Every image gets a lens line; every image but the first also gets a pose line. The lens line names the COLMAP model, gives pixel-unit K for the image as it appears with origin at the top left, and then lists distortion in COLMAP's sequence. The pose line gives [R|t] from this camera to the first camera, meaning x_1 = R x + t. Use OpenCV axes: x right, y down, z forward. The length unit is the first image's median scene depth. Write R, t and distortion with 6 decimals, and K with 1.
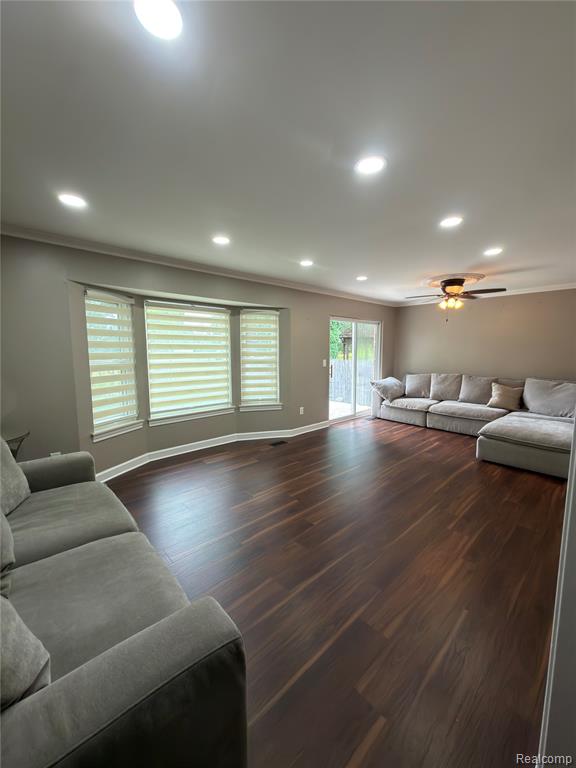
lens RADIAL K [[307.0, 0, 288.8], [0, 307.0, 382.4], [0, 0, 1]] dist [-0.002576, -0.000009]
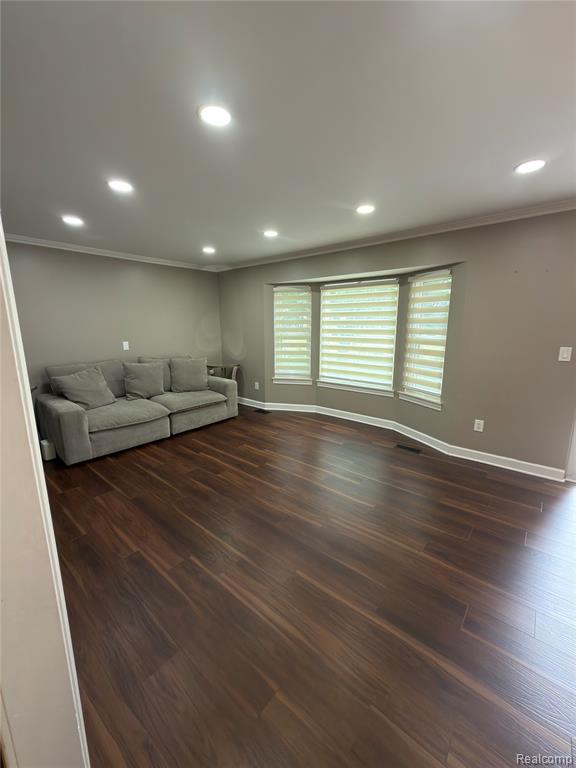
lens RADIAL K [[307.0, 0, 288.8], [0, 307.0, 384.9], [0, 0, 1]] dist [-0.002576, -0.000009]
pose [[0.120770, 0.194323, -0.973475, 0.849033], [-0.104247, 0.977713, 0.182236, -0.089711], [0.987191, 0.079473, 0.138336, 0.756552]]
